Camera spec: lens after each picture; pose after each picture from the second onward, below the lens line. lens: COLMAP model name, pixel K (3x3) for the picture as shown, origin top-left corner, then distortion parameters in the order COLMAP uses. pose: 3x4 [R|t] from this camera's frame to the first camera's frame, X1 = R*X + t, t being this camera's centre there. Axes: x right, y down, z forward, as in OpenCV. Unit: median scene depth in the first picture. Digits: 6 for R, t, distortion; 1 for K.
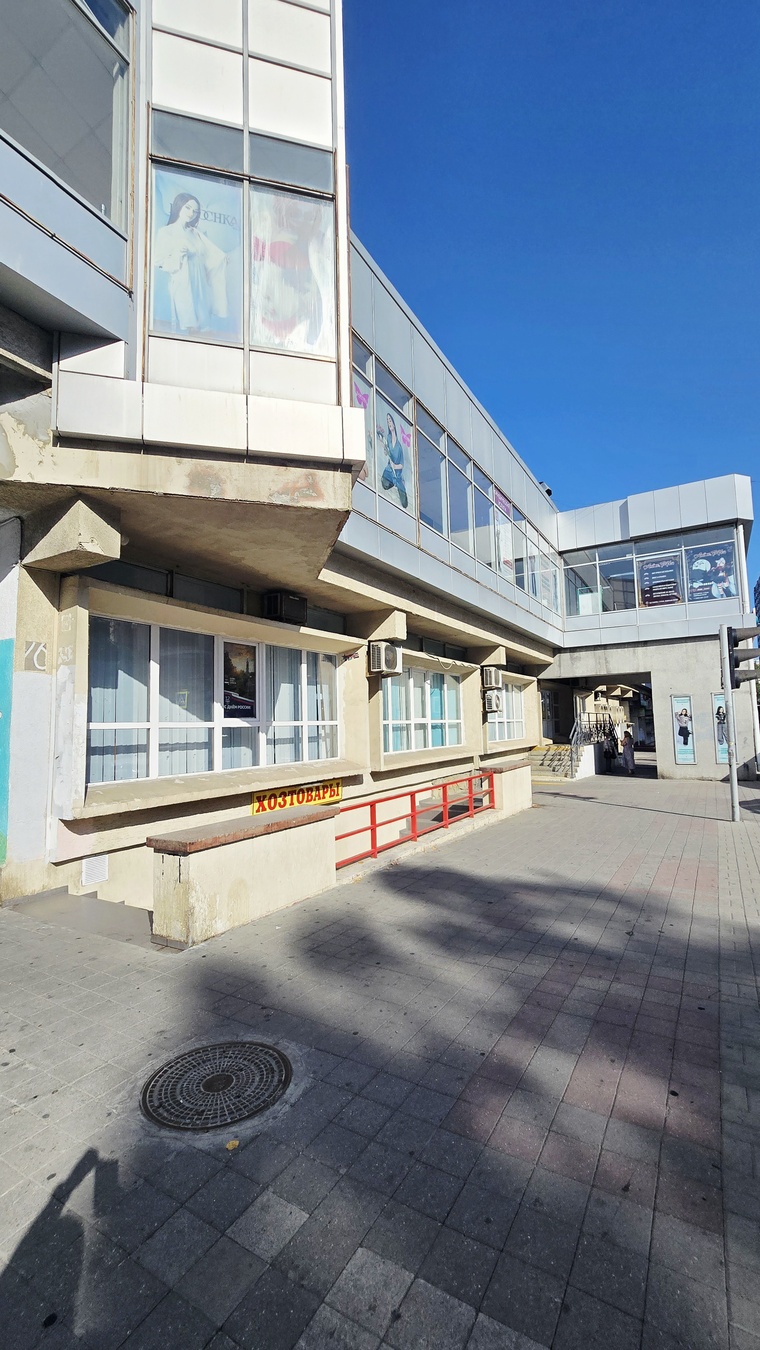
lens RADIAL K [[560.7, 0, 389.3], [0, 560.7, 681.8], [0, 0, 1]] dist [-0.001252, -0.000040]
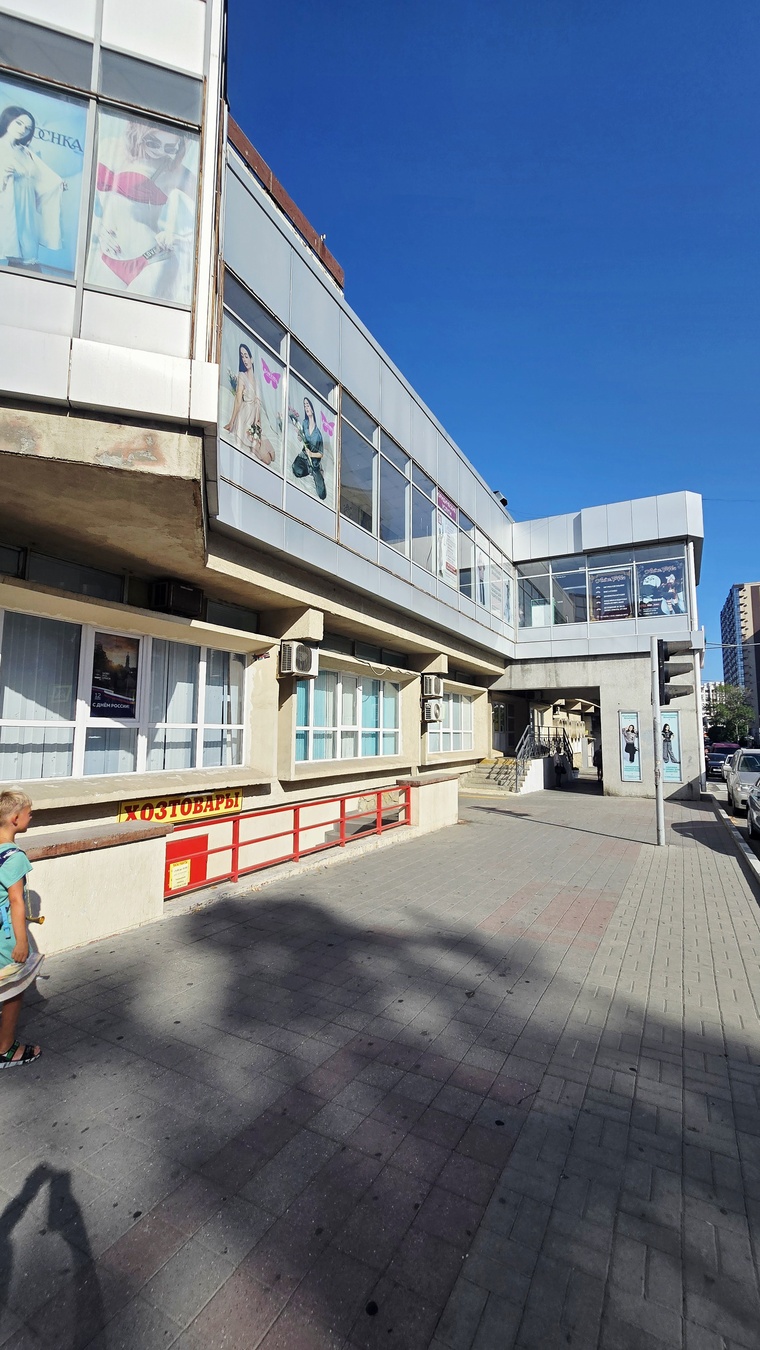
lens RADIAL K [[553.5, 0, 385.7], [0, 553.5, 677.0], [0, 0, 1]] dist [-0.003090, -0.000097]
pose [[0.998771, 0.035193, 0.034888, 0.116265], [-0.034344, 0.999106, -0.024643, 0.005378], [-0.035724, 0.023414, 0.999087, 0.084389]]
